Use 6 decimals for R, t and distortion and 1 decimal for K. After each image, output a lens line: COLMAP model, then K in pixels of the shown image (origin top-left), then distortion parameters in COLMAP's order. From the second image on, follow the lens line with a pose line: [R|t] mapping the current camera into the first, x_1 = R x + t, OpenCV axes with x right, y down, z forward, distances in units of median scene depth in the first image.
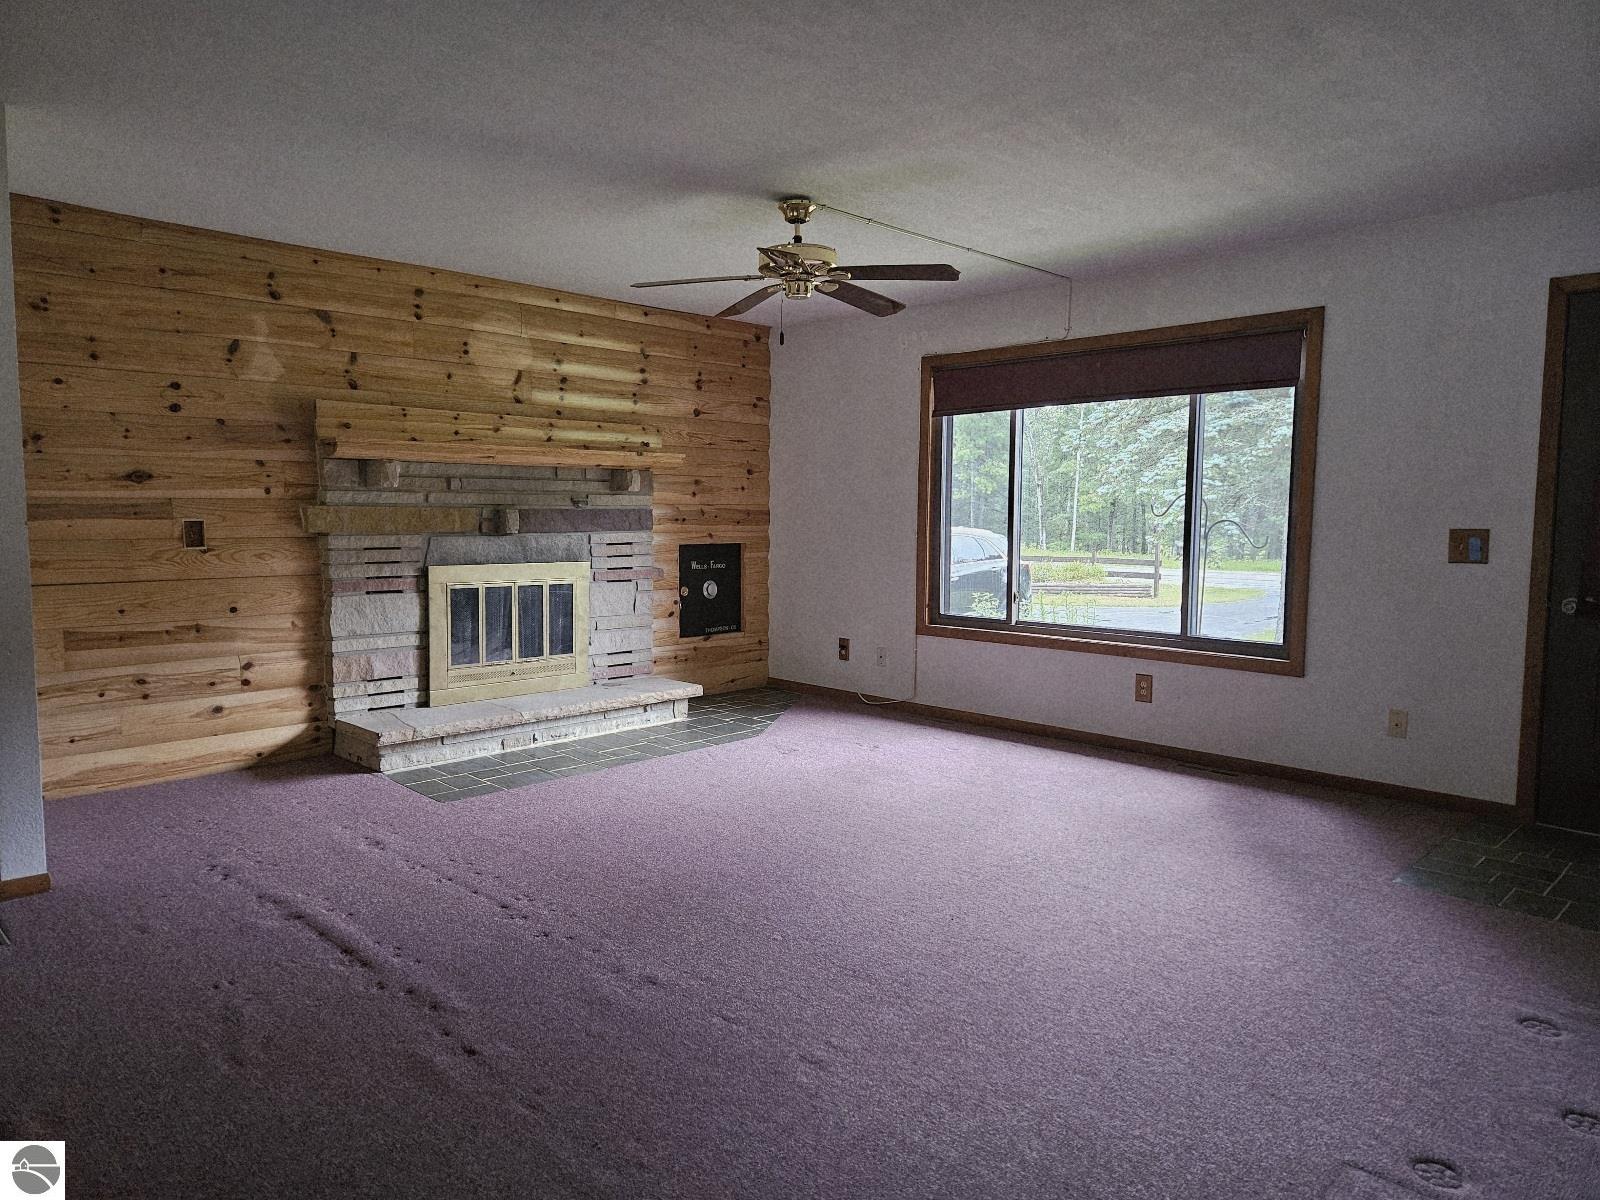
lens RADIAL K [[1071.4, 0, 780.1], [0, 1071.4, 601.8], [0, 0, 1]] dist [0.076433, -0.058072]
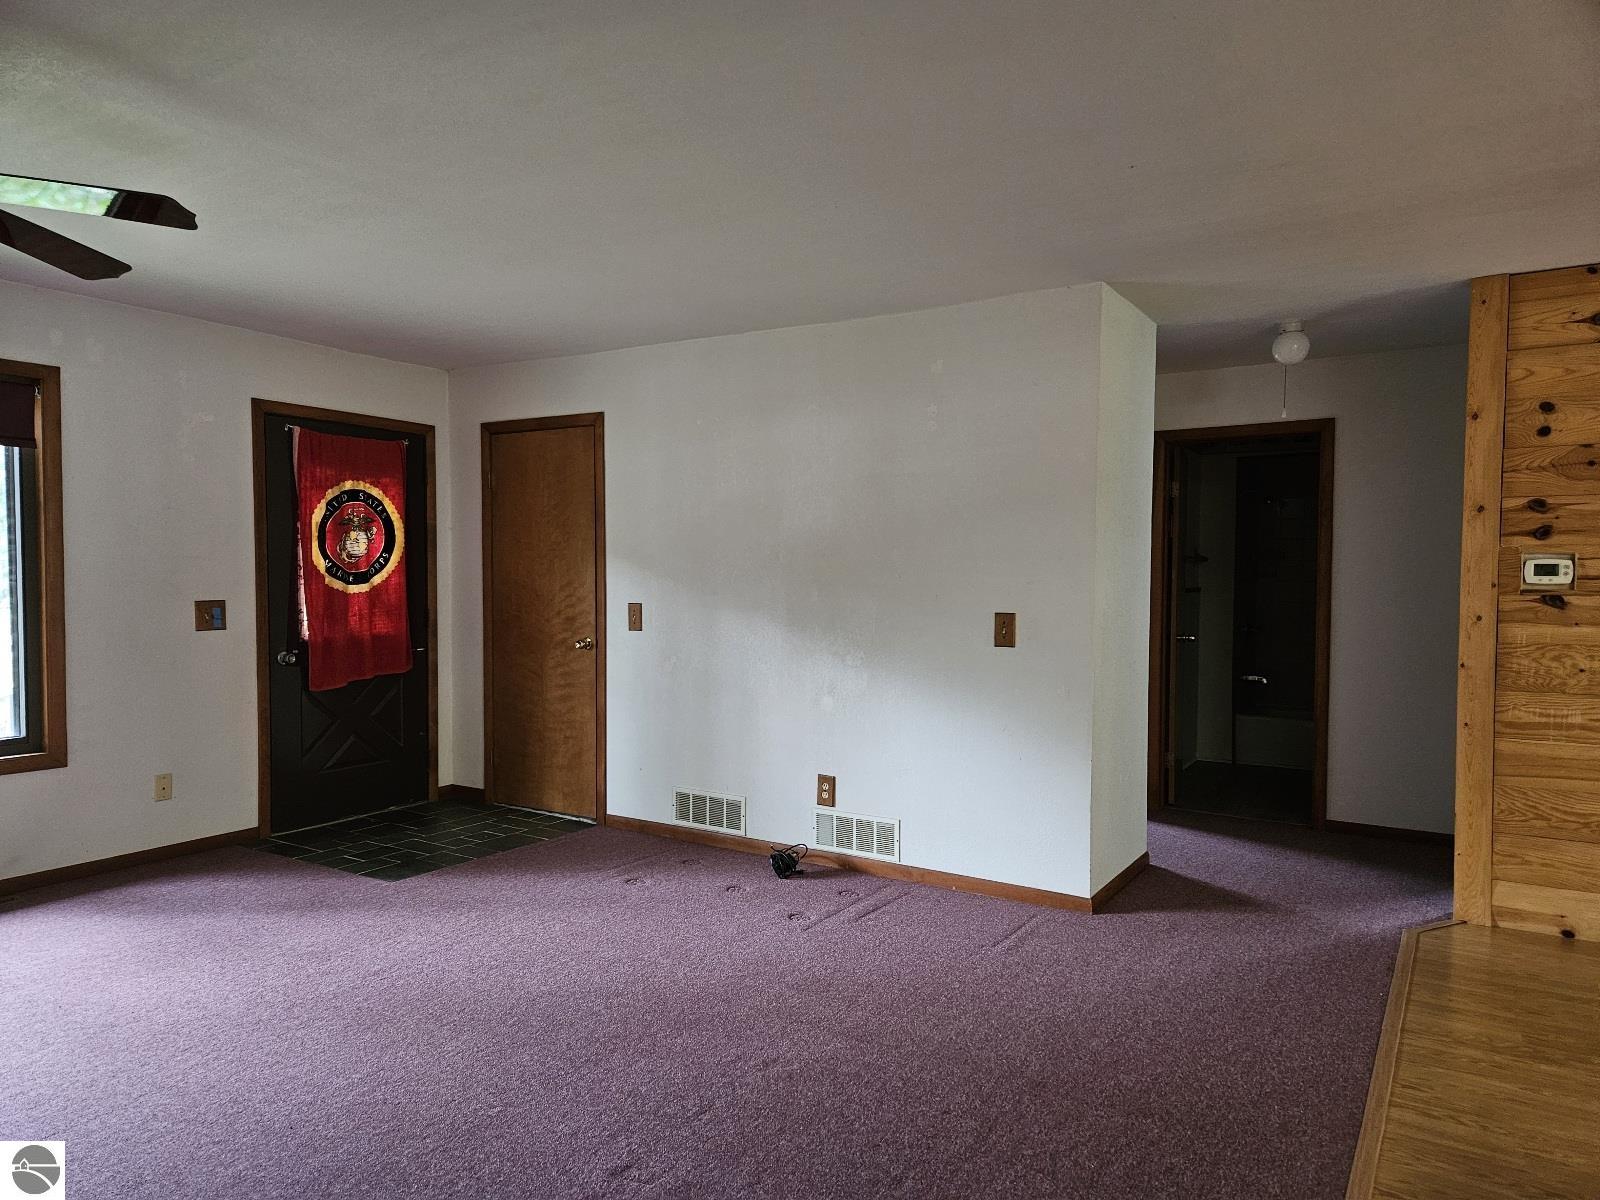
lens RADIAL K [[1077.8, 0, 793.6], [0, 1077.8, 613.2], [0, 0, 1]] dist [0.075089, -0.059841]
pose [[-0.237654, -0.043820, 0.970361, -0.503920], [0.076091, 0.995072, 0.063572, -0.064168], [-0.968365, 0.088944, -0.233148, 0.546894]]
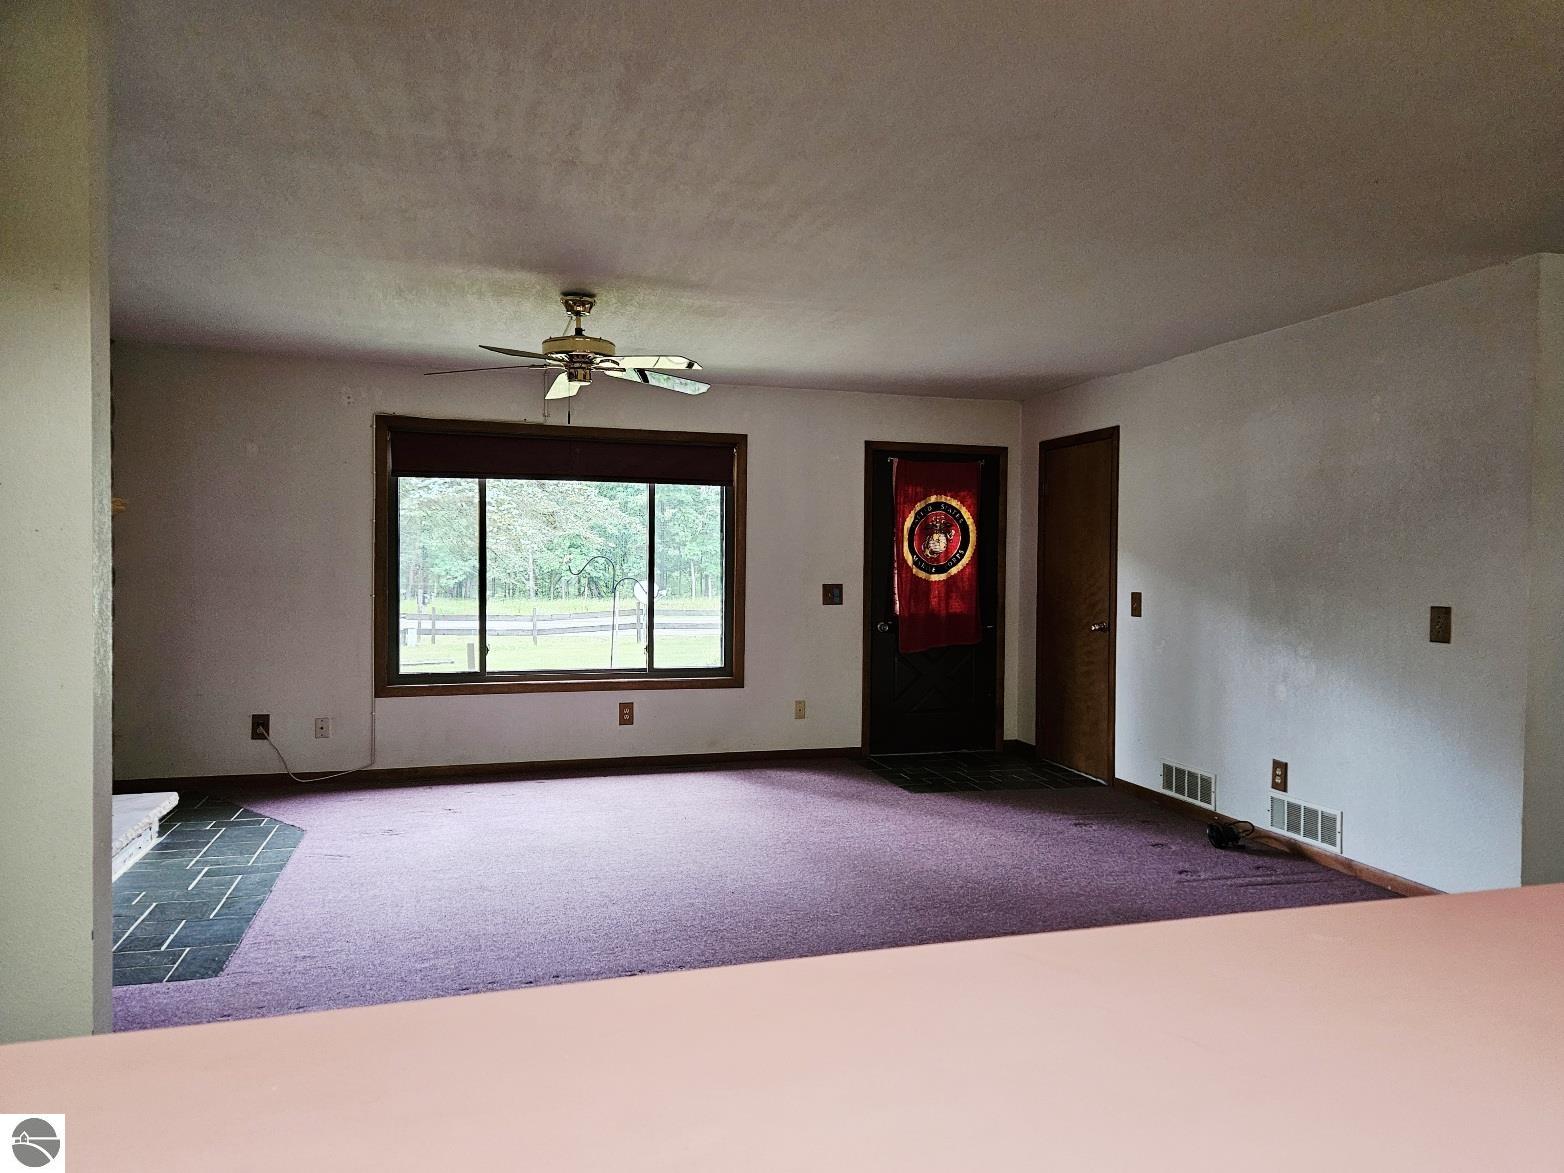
lens RADIAL K [[1075.3, 0, 782.0], [0, 1075.3, 586.5], [0, 0, 1]] dist [0.081304, -0.060510]
pose [[0.467117, -0.019937, 0.883971, -0.673116], [0.068396, 0.997565, -0.013644, -0.036994], [-0.881546, 0.066833, 0.467344, 0.251360]]
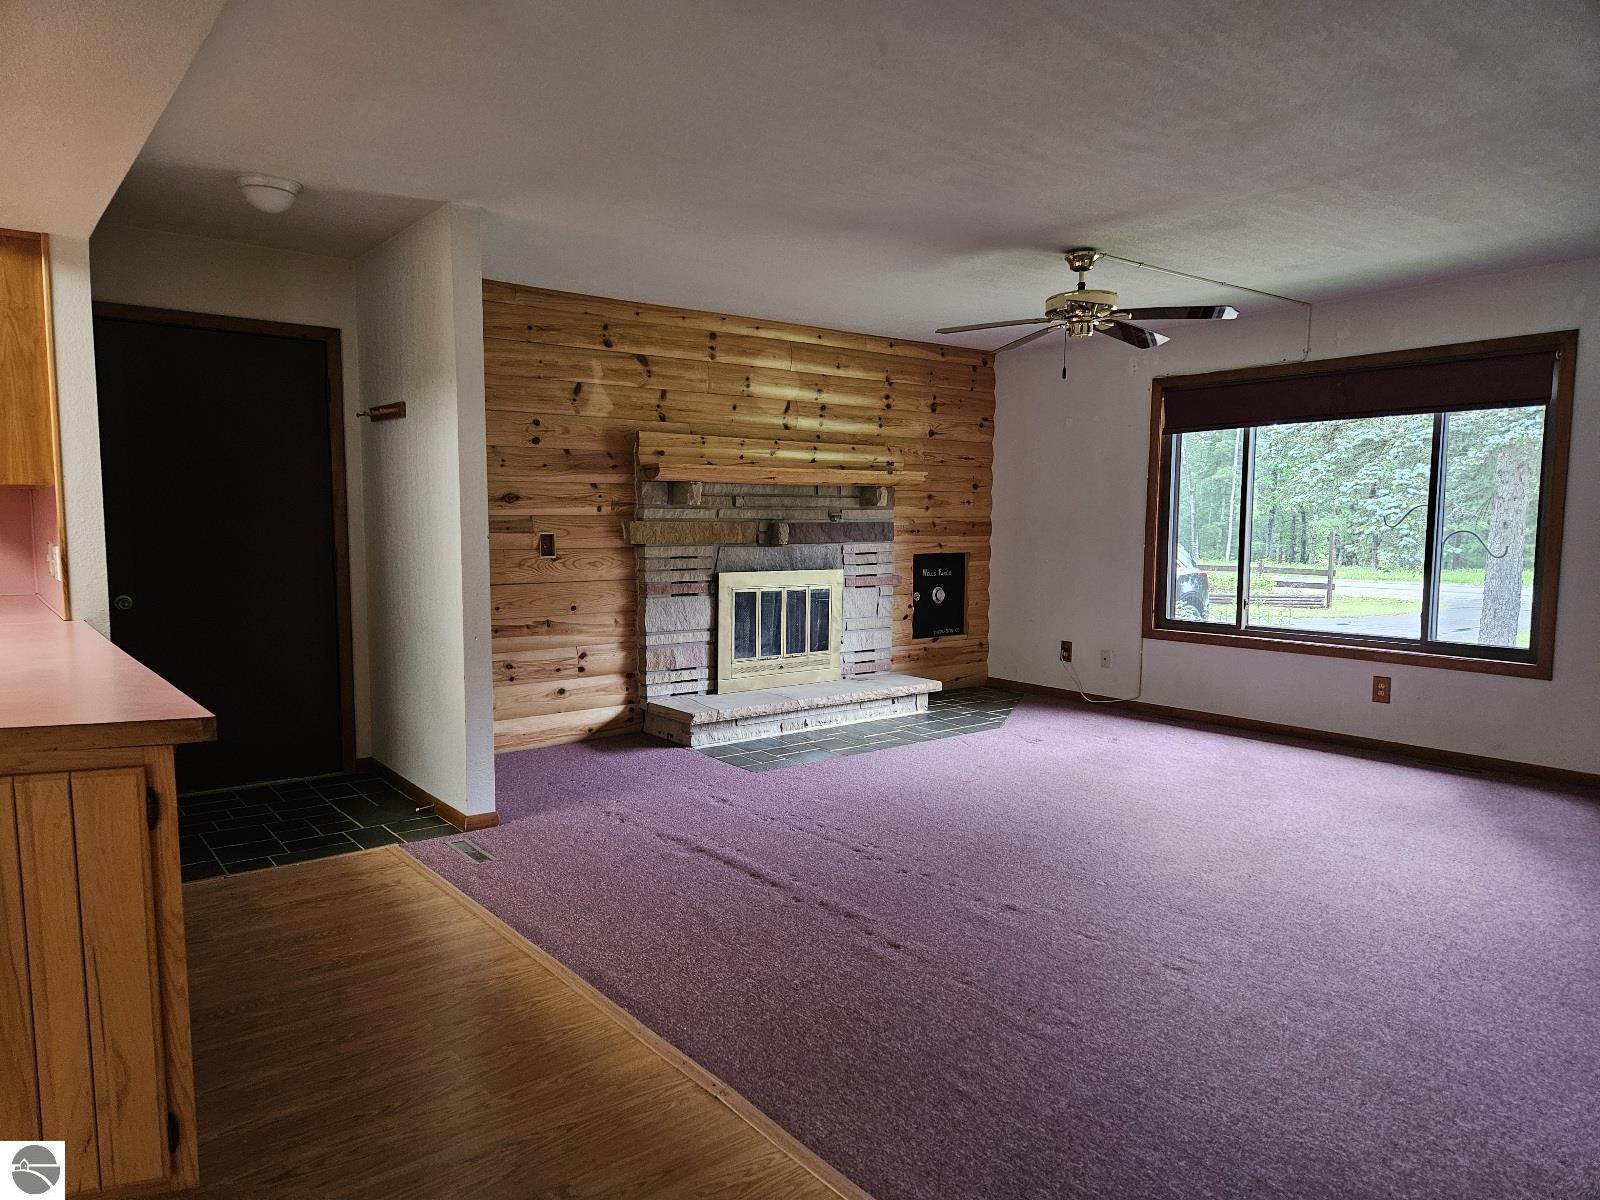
lens RADIAL K [[1067.9, 0, 778.0], [0, 1067.9, 621.5], [0, 0, 1]] dist [0.083370, -0.061592]
pose [[0.993014, 0.009757, -0.117591, -0.127386], [-0.008501, 0.999901, 0.011182, 0.005994], [0.117689, -0.010105, 0.992999, -0.132846]]
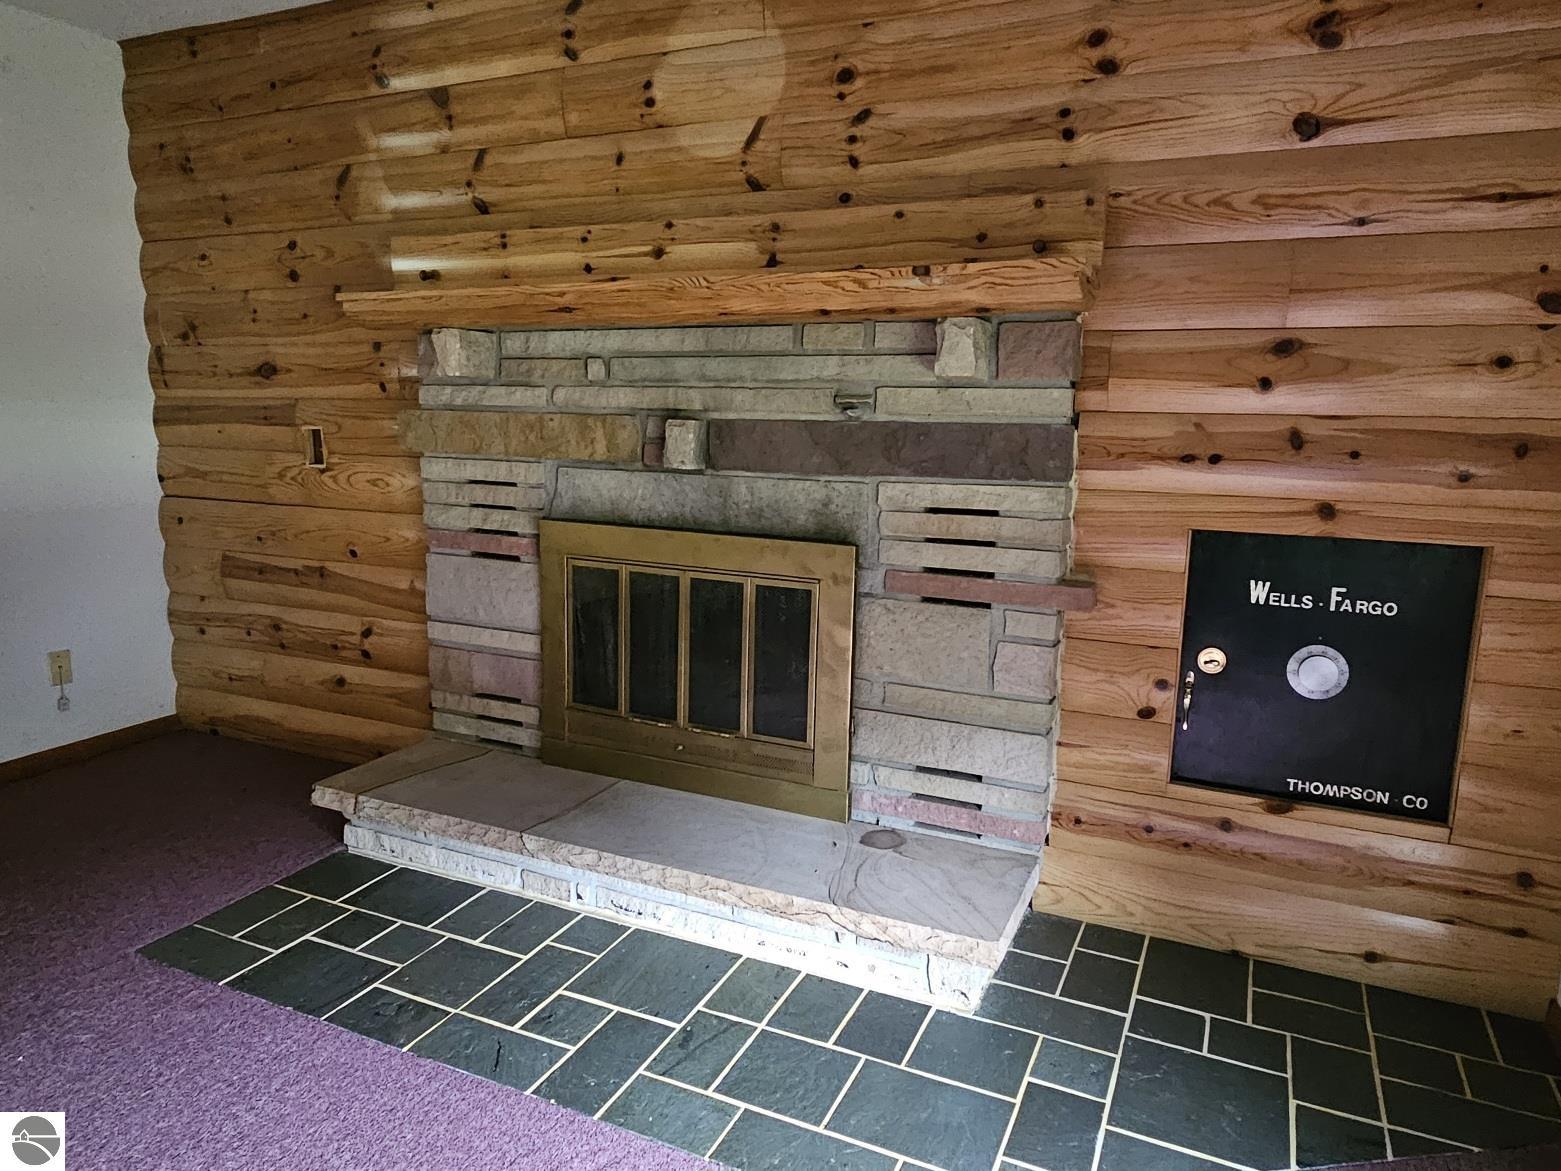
lens RADIAL K [[1023.1, 0, 780.5], [0, 1023.1, 585.5], [0, 0, 1]] dist [0.005156, 0.002913]
pose [[0.354105, 0.161364, -0.921179, 0.211895], [-0.095041, 0.986111, 0.136204, -0.083860], [0.930364, 0.039319, 0.364523, 0.927317]]
